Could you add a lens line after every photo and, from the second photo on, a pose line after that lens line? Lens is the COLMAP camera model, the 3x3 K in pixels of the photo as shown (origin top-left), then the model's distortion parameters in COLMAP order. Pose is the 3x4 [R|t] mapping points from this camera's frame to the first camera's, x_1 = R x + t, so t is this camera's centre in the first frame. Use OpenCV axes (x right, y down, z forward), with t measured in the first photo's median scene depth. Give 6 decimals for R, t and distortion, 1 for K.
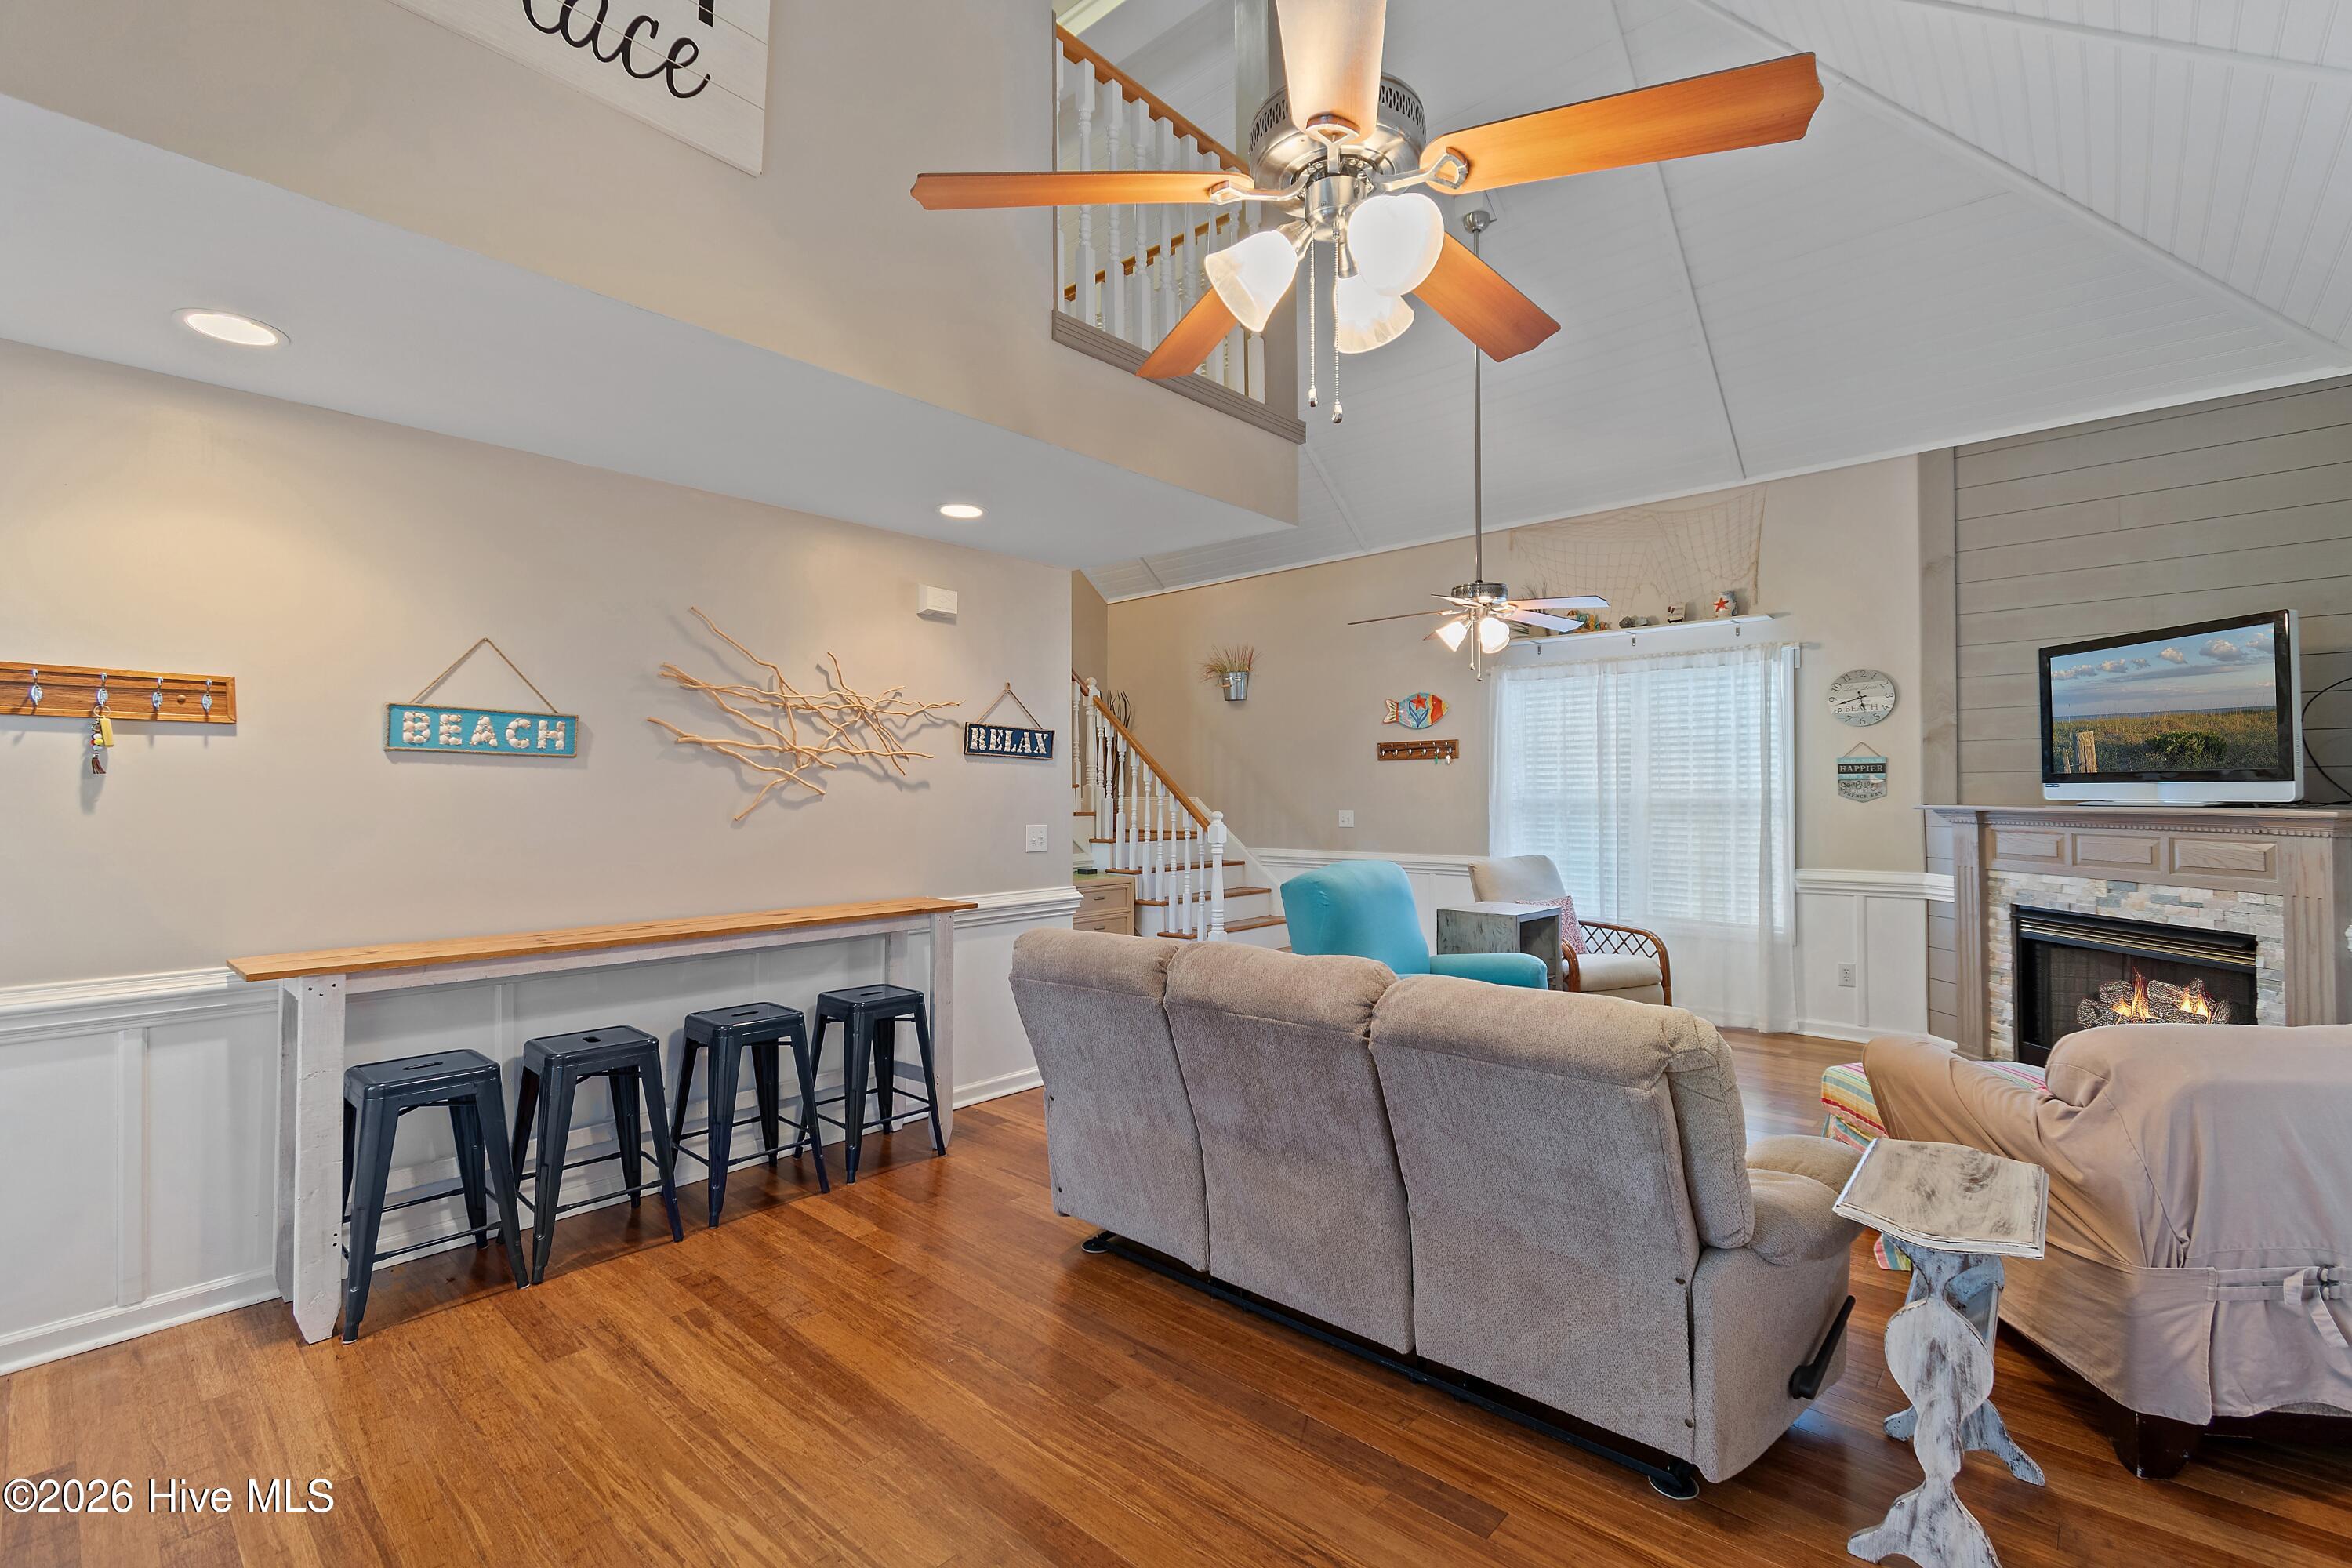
lens RADIAL K [[1027.4, 0, 1179.3], [0, 1027.4, 783.9], [0, 0, 1]] dist [0.001156, -0.002861]
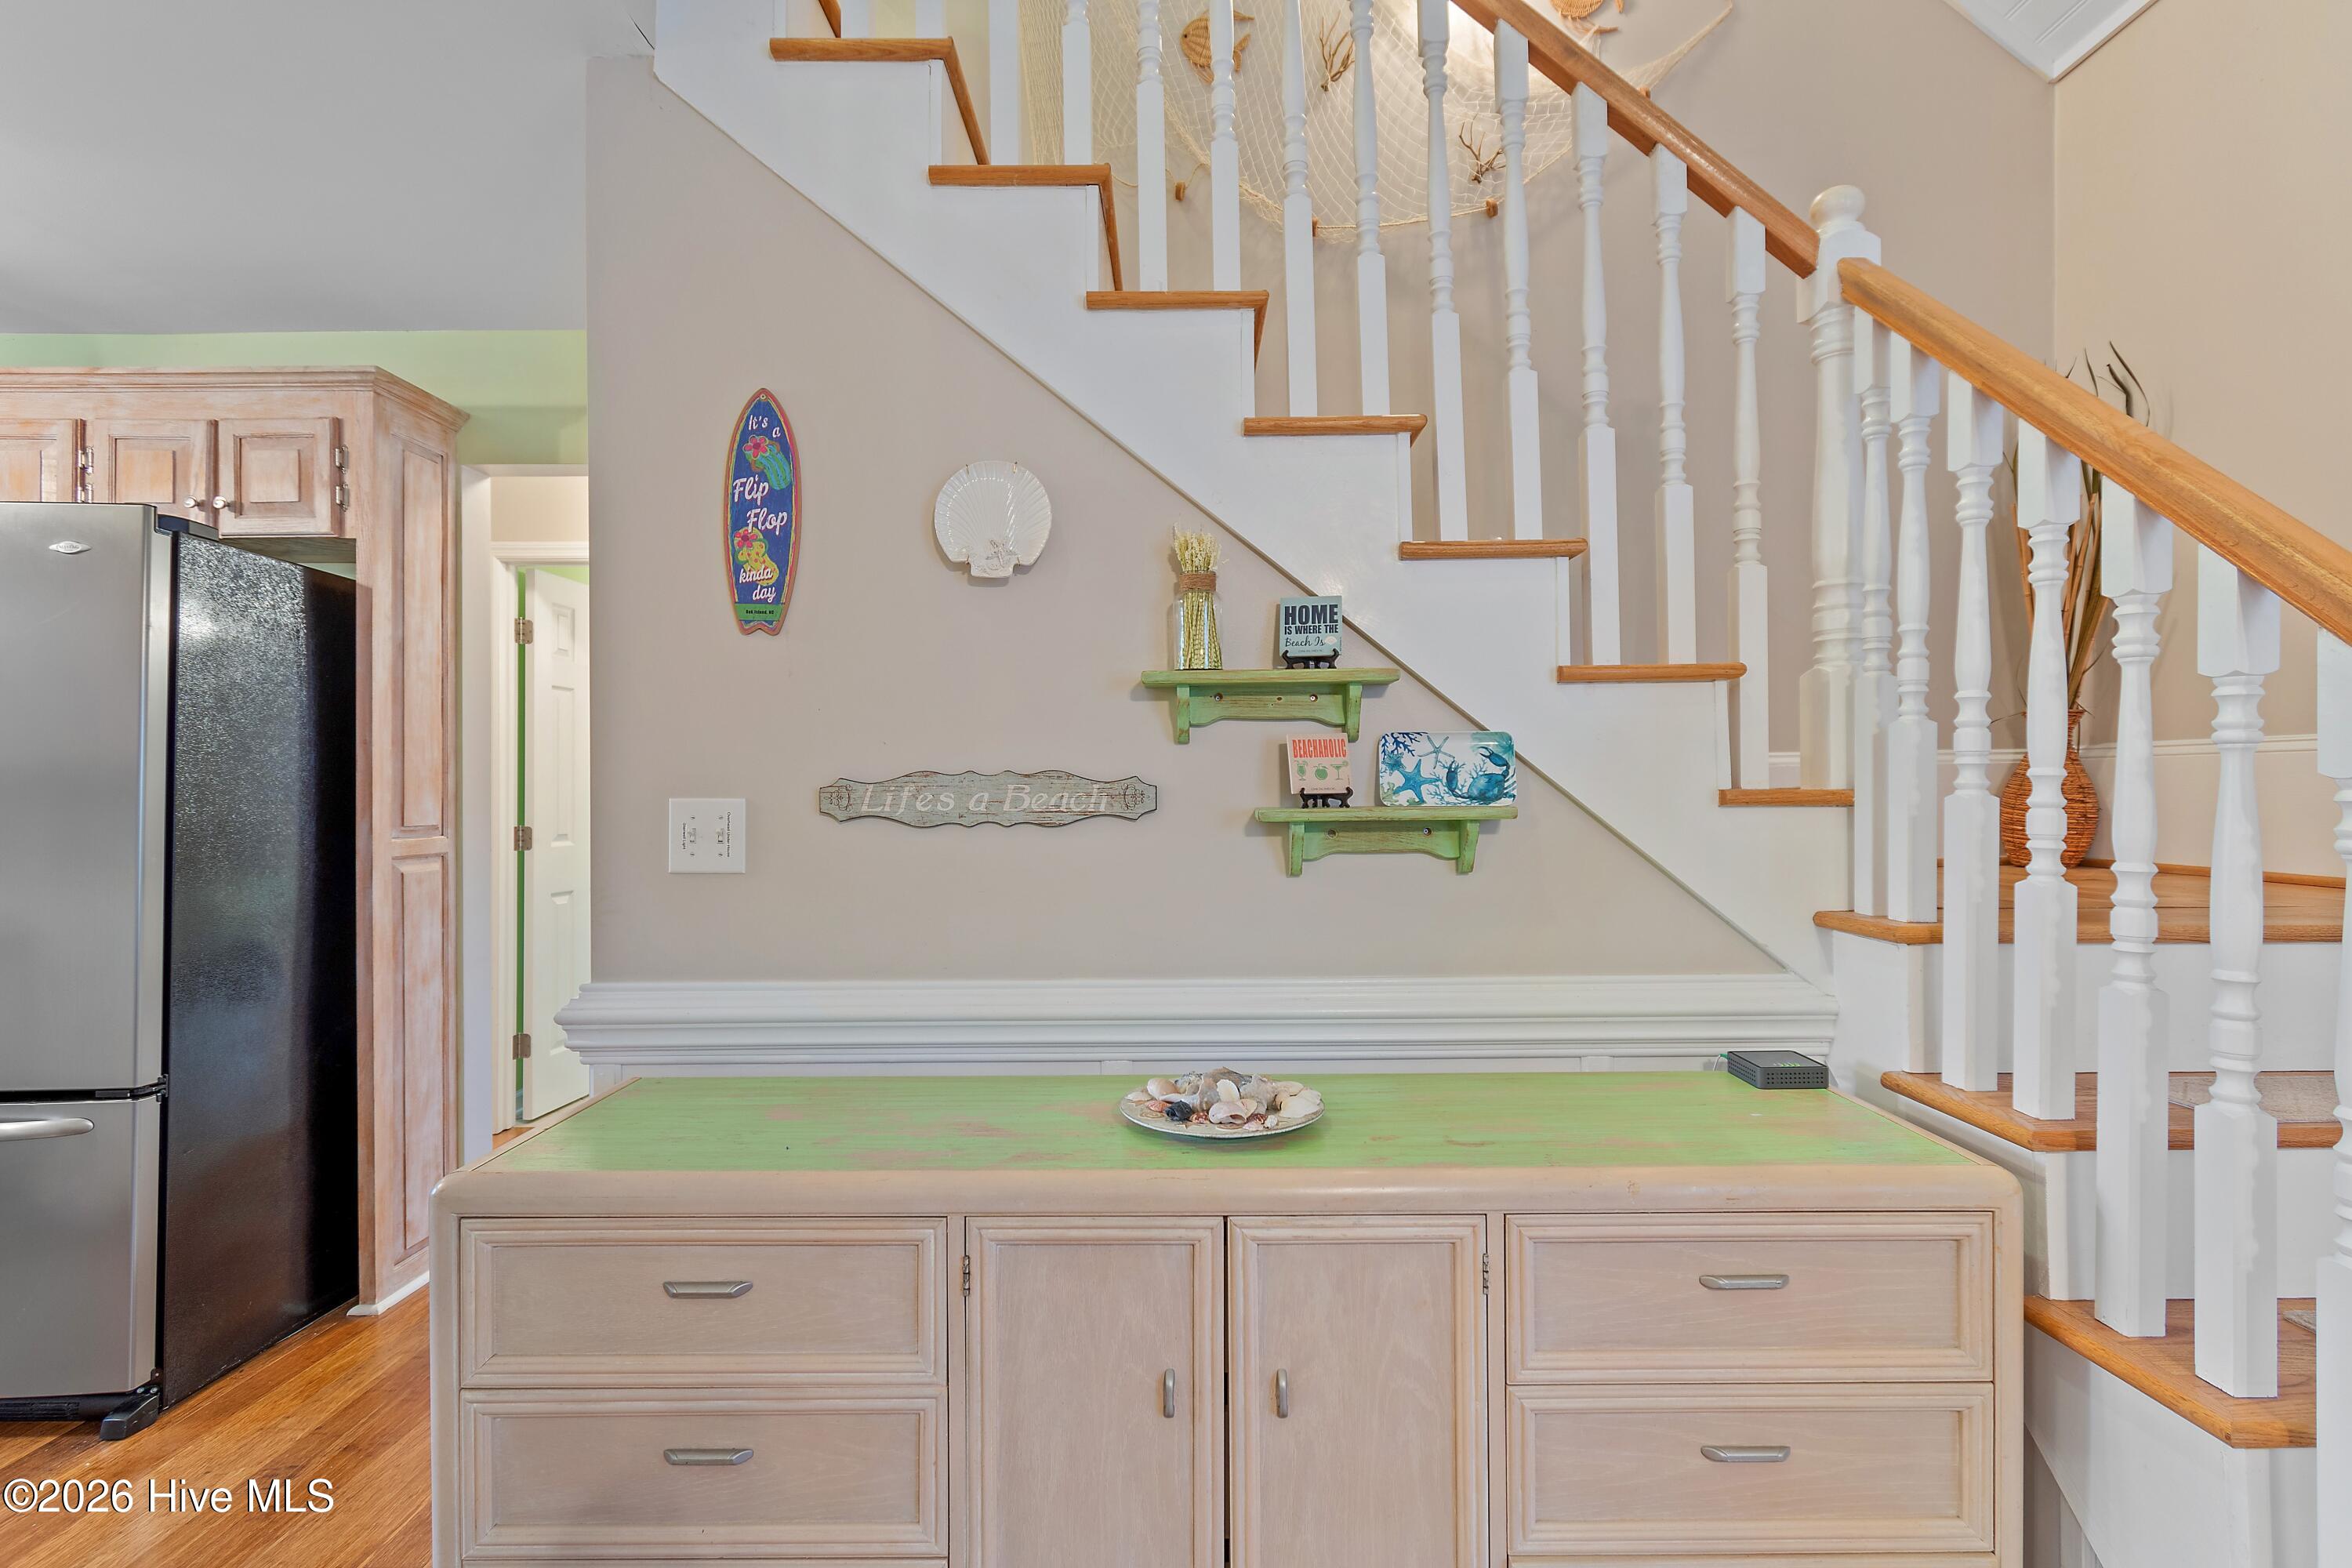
lens RADIAL K [[1112.4, 0, 1177.3], [0, 1112.4, 788.5], [0, 0, 1]] dist [-0.000179, -0.000183]
pose [[0.663849, -0.001381, -0.747866, -0.000245], [0.009677, 0.999930, 0.006743, 0.033966], [0.747804, -0.011714, 0.663816, 1.045953]]
